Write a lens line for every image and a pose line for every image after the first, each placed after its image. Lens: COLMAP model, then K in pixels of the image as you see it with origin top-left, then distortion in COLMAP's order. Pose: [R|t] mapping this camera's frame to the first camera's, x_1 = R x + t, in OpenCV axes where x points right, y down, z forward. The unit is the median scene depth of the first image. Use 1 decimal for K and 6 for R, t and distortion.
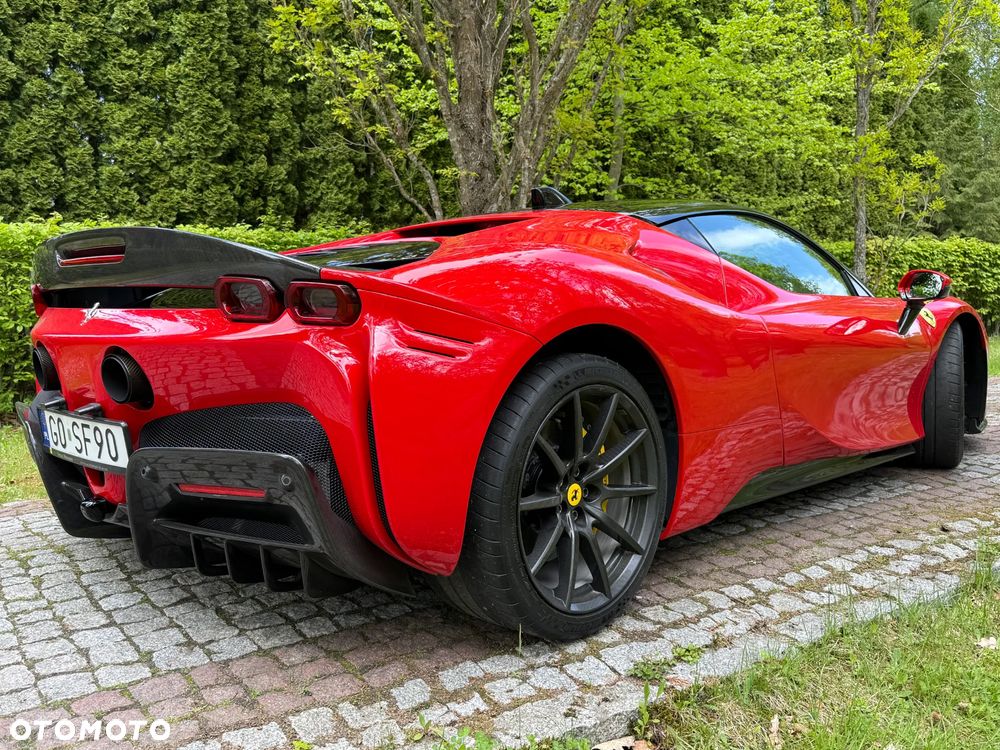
lens RADIAL K [[888.1, 0, 500.0], [0, 888.1, 375.0], [0, 0, 1]] dist [0.056253, -0.118358]
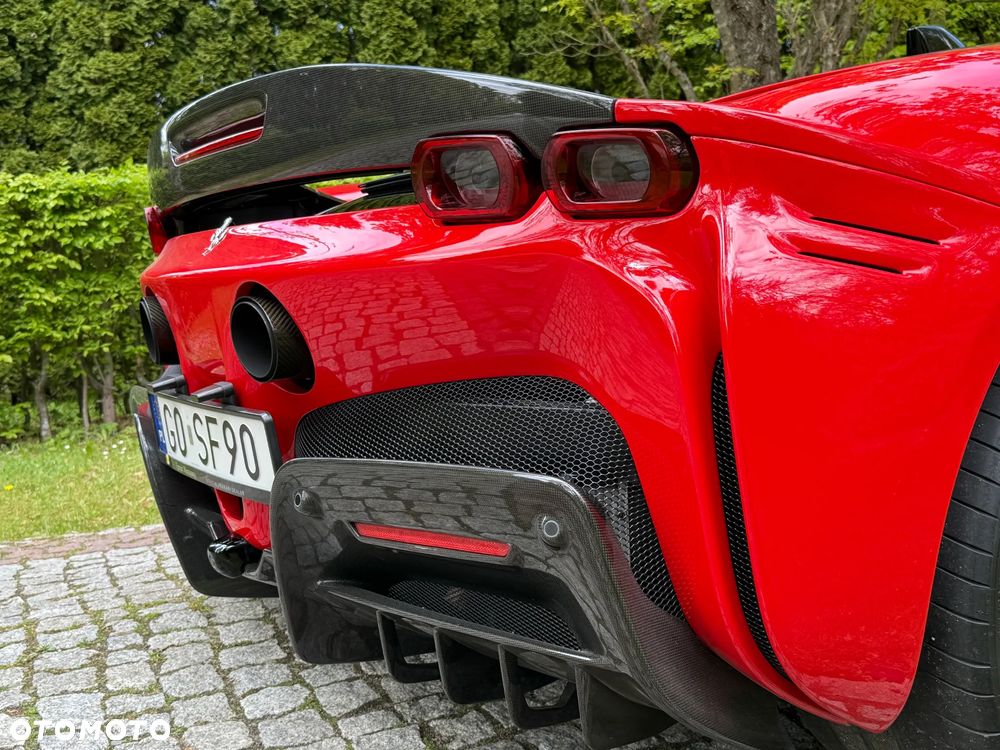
lens RADIAL K [[1064.2, 0, 500.0], [0, 1064.2, 375.0], [0, 0, 1]] dist [0.082398, -0.036517]
pose [[0.974402, -0.010148, -0.224584, -0.099286], [0.012854, 0.999861, 0.010590, 0.019149], [0.224446, -0.013206, 0.974397, 0.306131]]
